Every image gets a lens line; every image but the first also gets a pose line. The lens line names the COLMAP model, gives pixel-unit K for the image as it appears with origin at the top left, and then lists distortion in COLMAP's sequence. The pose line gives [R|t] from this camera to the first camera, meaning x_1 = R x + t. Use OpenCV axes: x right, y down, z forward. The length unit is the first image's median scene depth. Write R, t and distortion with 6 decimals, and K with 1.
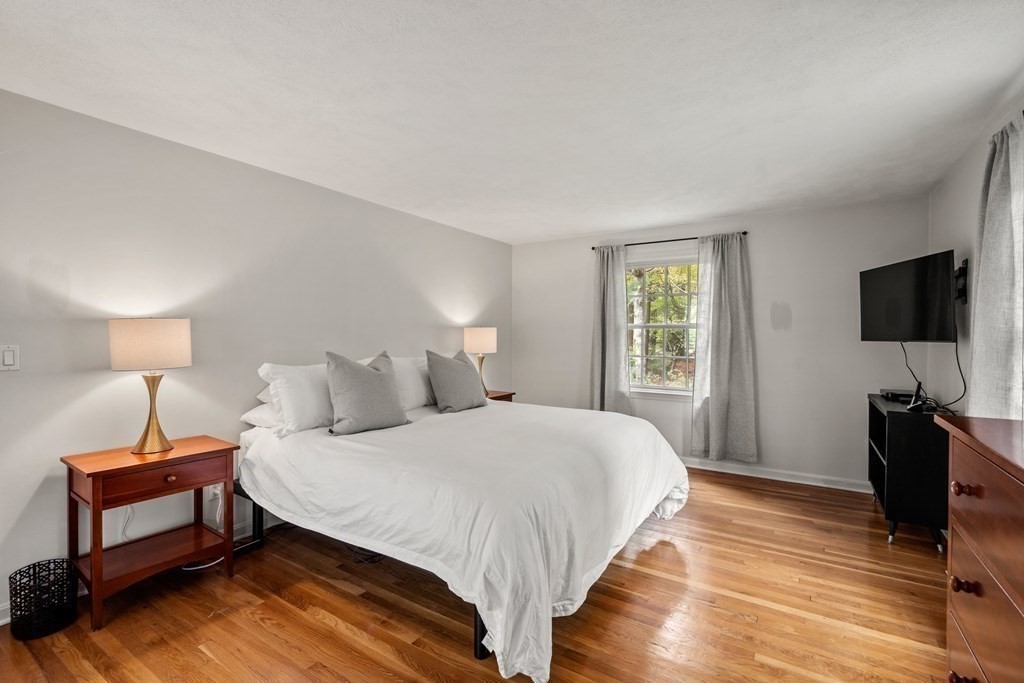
lens RADIAL K [[469.3, 0, 505.9], [0, 469.3, 336.7], [0, 0, 1]] dist [-0.003910, 0.000435]
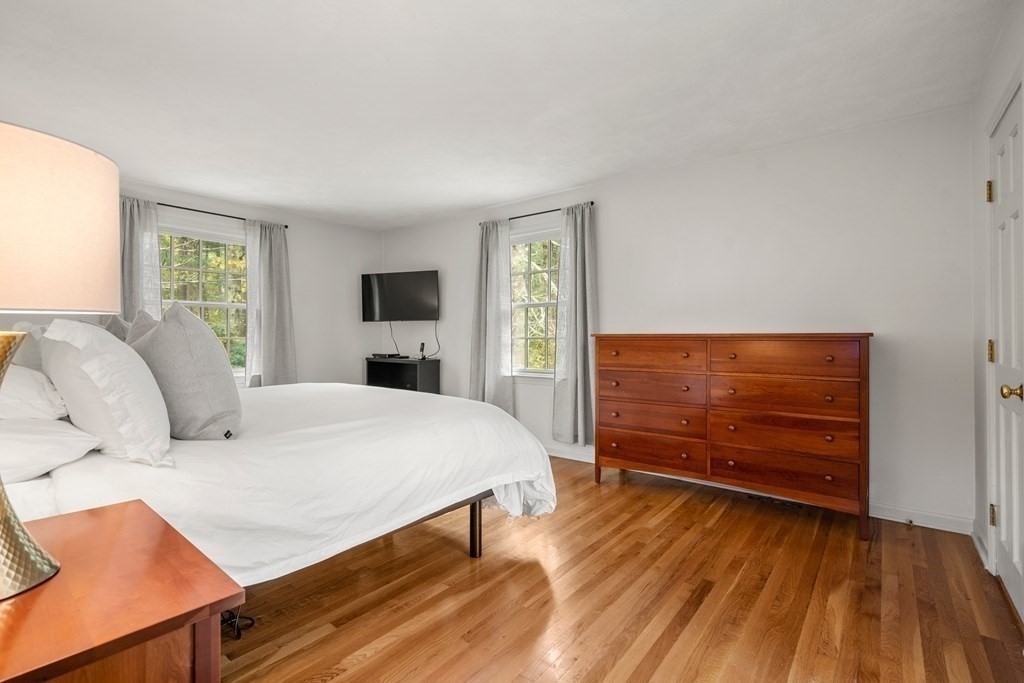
lens RADIAL K [[469.3, 0, 507.5], [0, 469.3, 337.4], [0, 0, 1]] dist [-0.003910, 0.000435]
pose [[0.089453, -0.005850, 0.995974, -1.008089], [0.016890, 0.999848, 0.004356, 0.090561], [-0.995848, 0.016432, 0.089538, 0.642403]]
